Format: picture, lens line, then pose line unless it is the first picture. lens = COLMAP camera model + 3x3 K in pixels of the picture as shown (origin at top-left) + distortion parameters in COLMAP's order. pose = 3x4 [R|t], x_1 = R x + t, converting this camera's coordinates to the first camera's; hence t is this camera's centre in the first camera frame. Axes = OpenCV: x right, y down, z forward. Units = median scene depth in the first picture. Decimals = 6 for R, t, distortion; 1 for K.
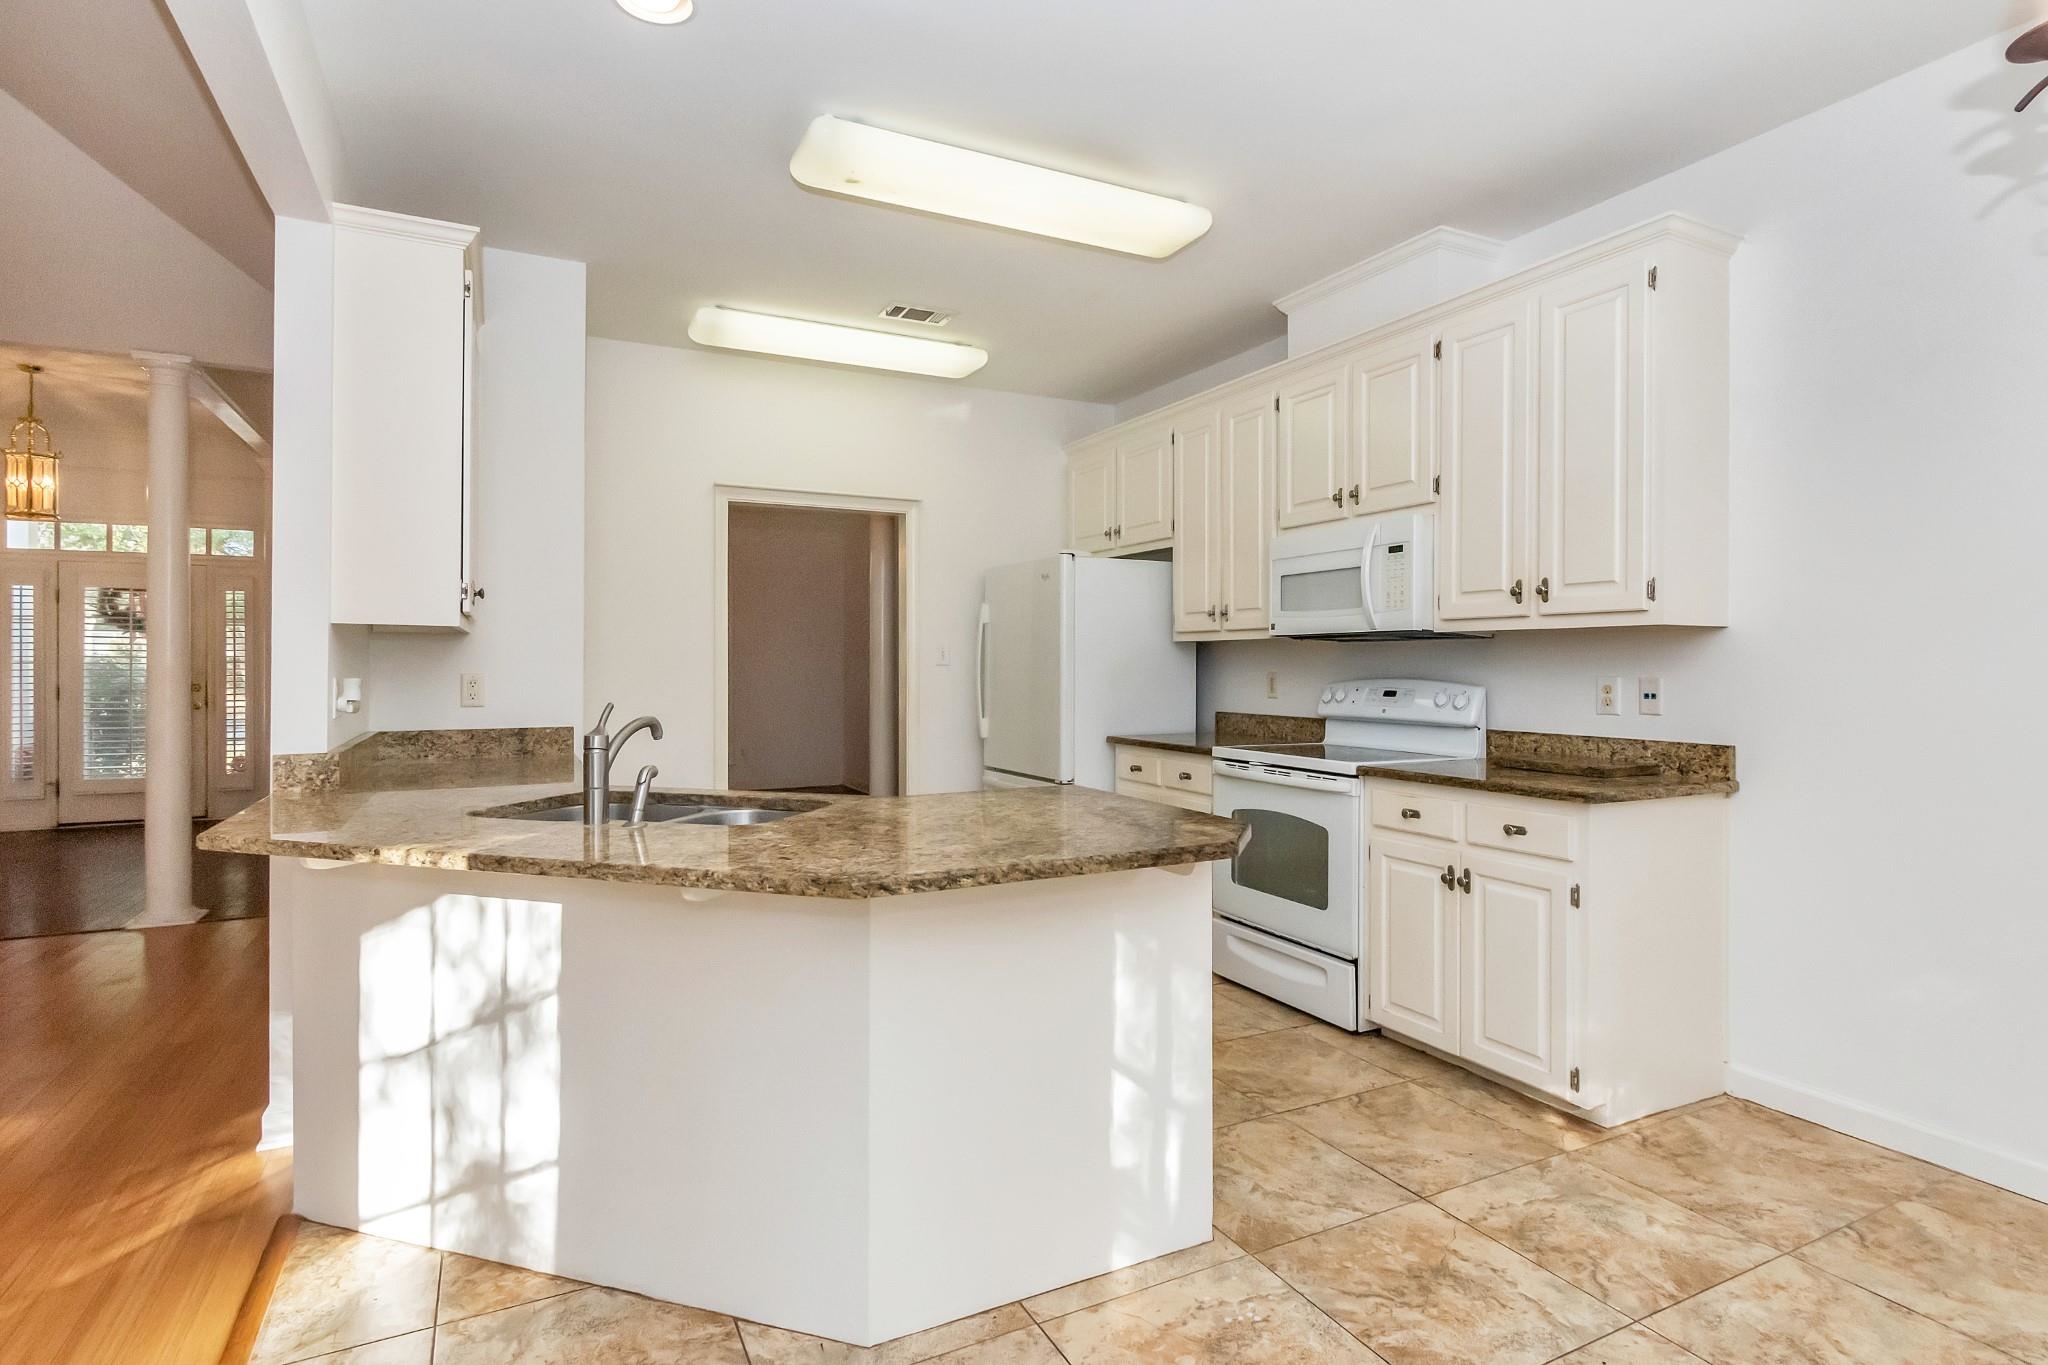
lens RADIAL K [[1018.9, 0, 1000.4], [0, 1018.9, 678.2], [0, 0, 1]] dist [0.004993, -0.002851]
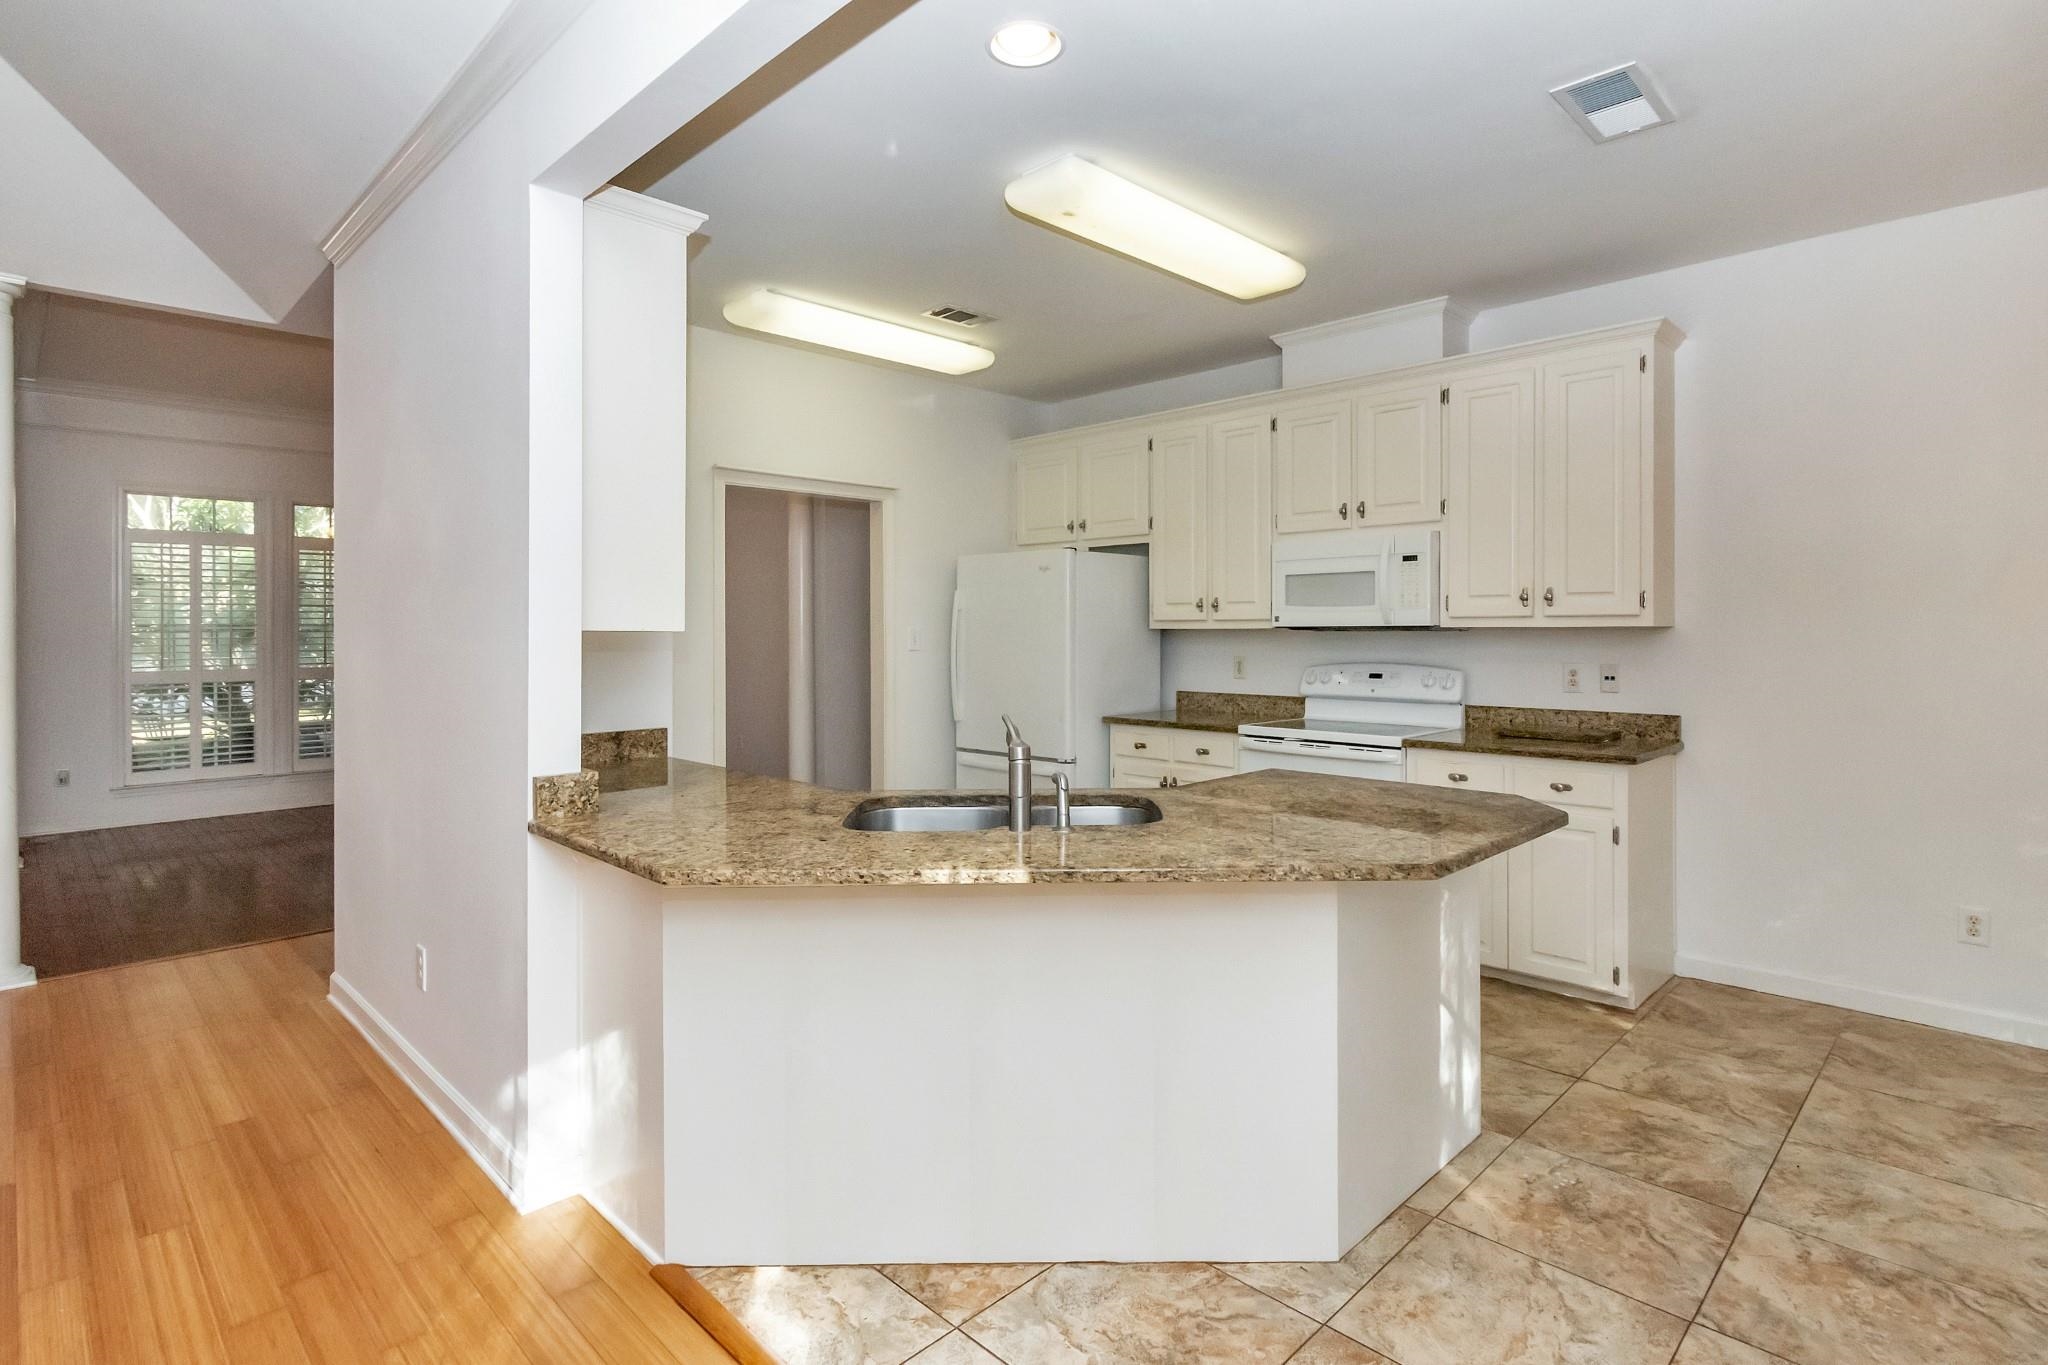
lens RADIAL K [[1018.9, 0, 1007.7], [0, 1018.9, 646.5], [0, 0, 1]] dist [0.004993, -0.002851]
pose [[0.949670, -0.009585, 0.313106, -0.535830], [0.008697, 0.999953, 0.004232, -0.037757], [-0.313132, -0.001296, 0.949709, 0.002641]]
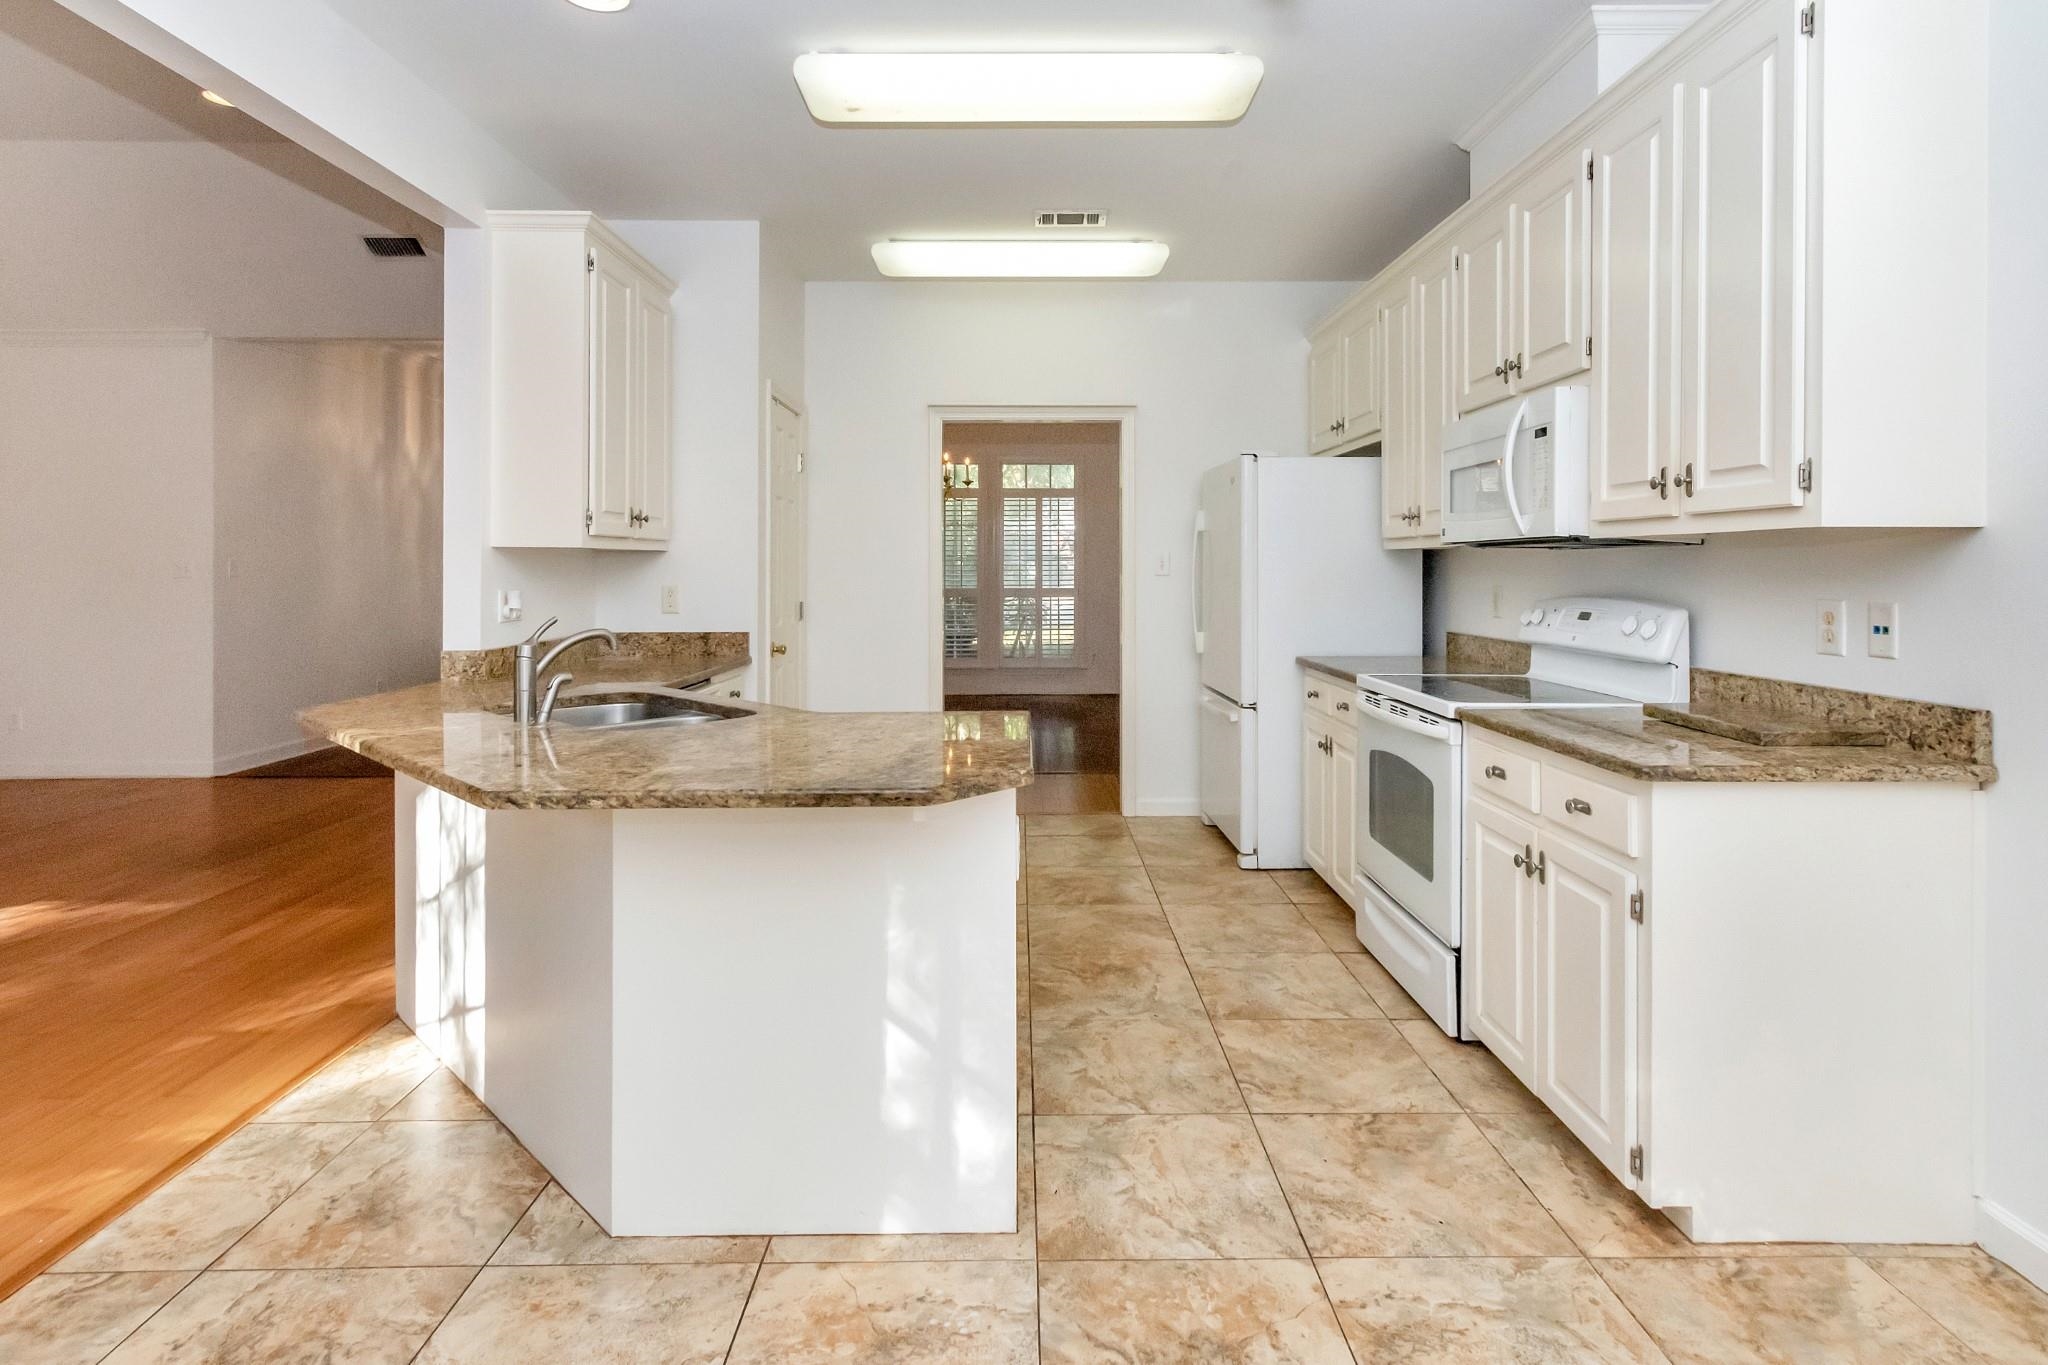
lens RADIAL K [[1016.0, 0, 1018.0], [0, 1016.0, 581.0], [0, 0, 1]] dist [0.004694, 0.000195]
pose [[0.900650, 0.003630, -0.434530, 0.441691], [-0.003731, 0.999993, 0.000622, -0.014227], [0.434529, 0.001061, 0.900657, 0.148223]]
